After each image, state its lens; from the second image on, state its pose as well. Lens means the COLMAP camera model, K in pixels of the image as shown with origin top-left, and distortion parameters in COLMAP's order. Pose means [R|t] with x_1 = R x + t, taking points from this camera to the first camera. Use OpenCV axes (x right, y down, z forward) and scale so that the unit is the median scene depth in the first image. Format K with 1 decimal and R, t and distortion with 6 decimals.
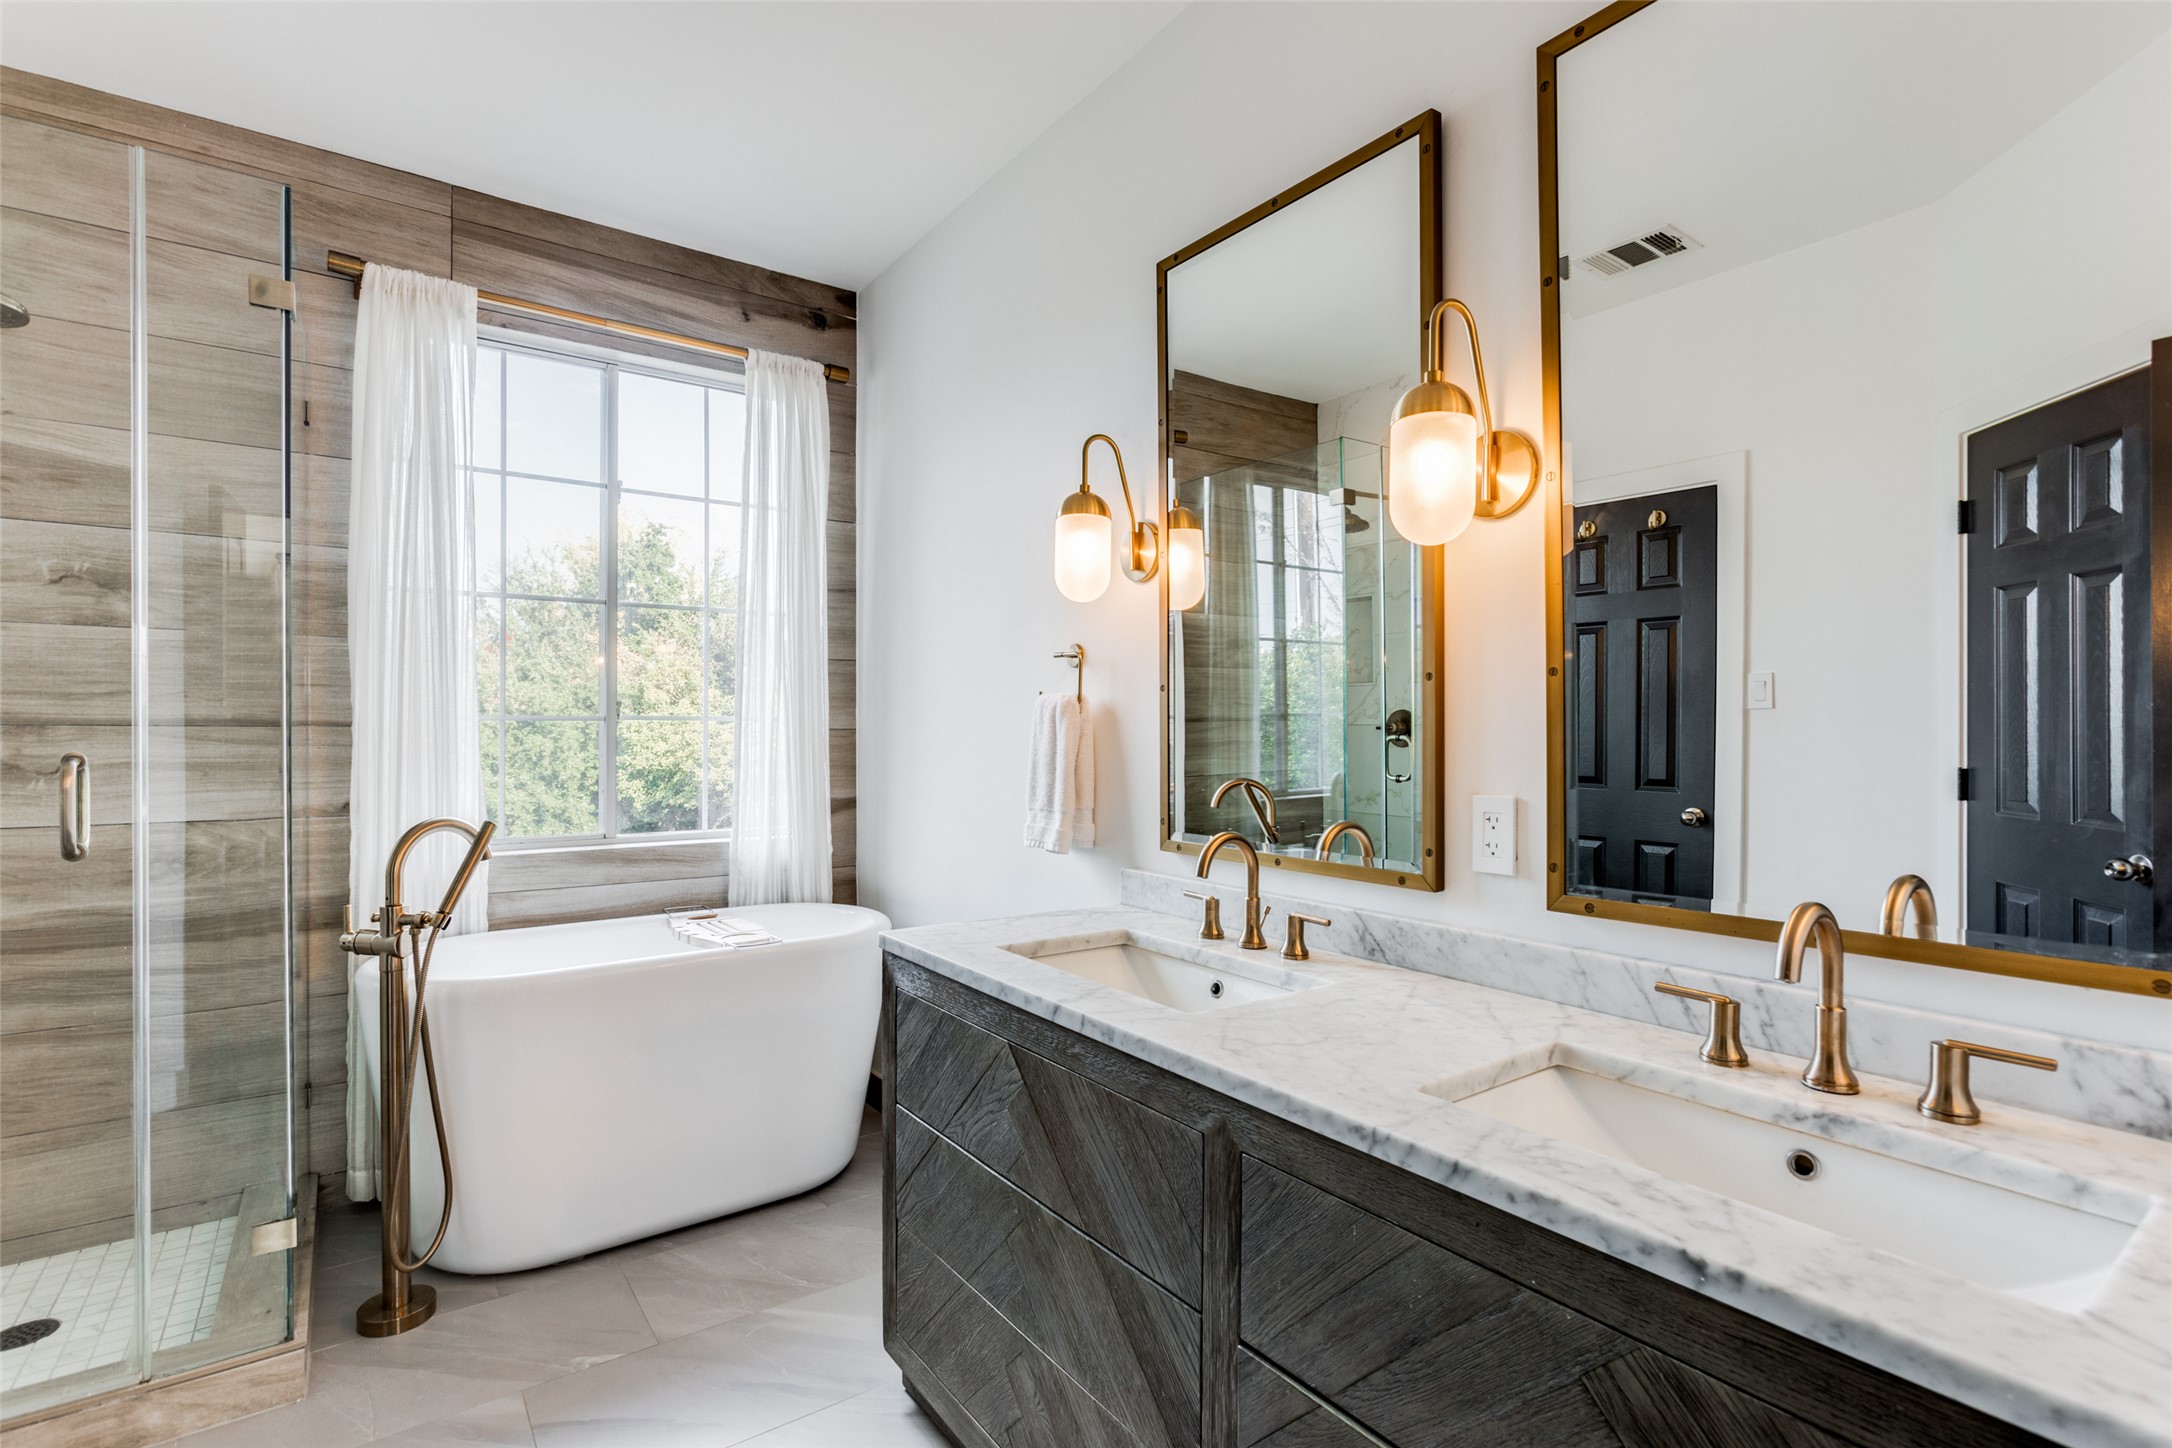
lens RADIAL K [[992.5, 0, 1076.1], [0, 992.5, 729.6], [0, 0, 1]] dist [-0.016733, 0.000550]
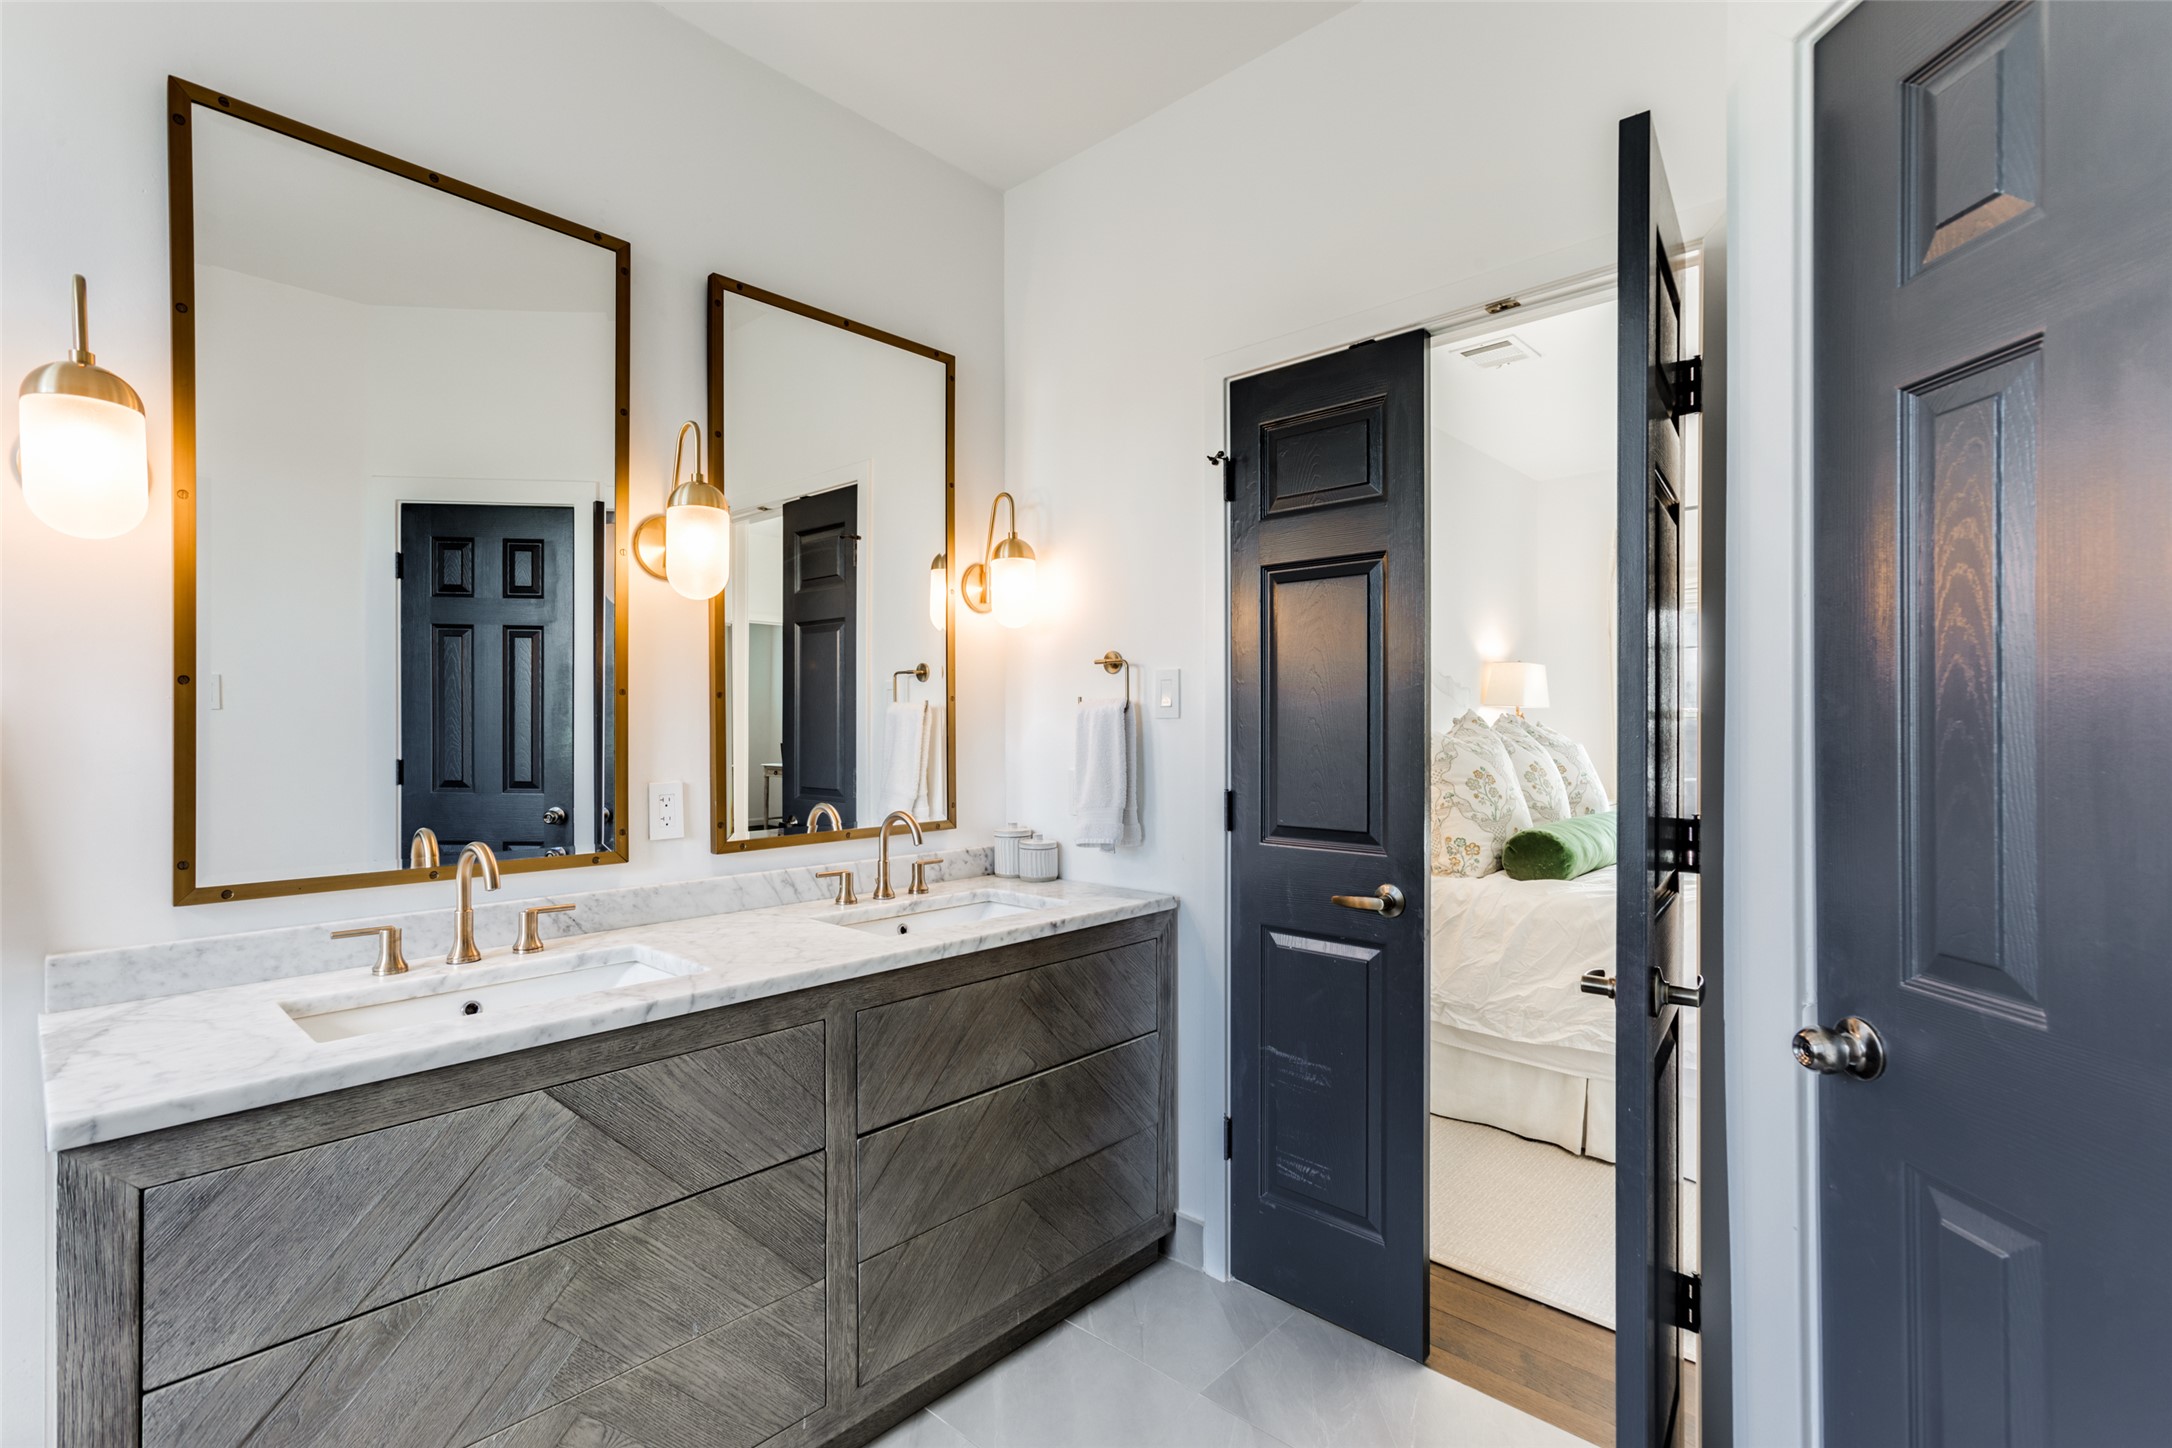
lens RADIAL K [[992.5, 0, 1081.9], [0, 992.5, 724.5], [0, 0, 1]] dist [-0.016733, 0.000550]
pose [[-0.196197, 0.004171, 0.980556, -1.000835], [0.000144, 0.999991, -0.004225, -0.006925], [-0.980565, -0.000688, -0.196196, 0.684815]]
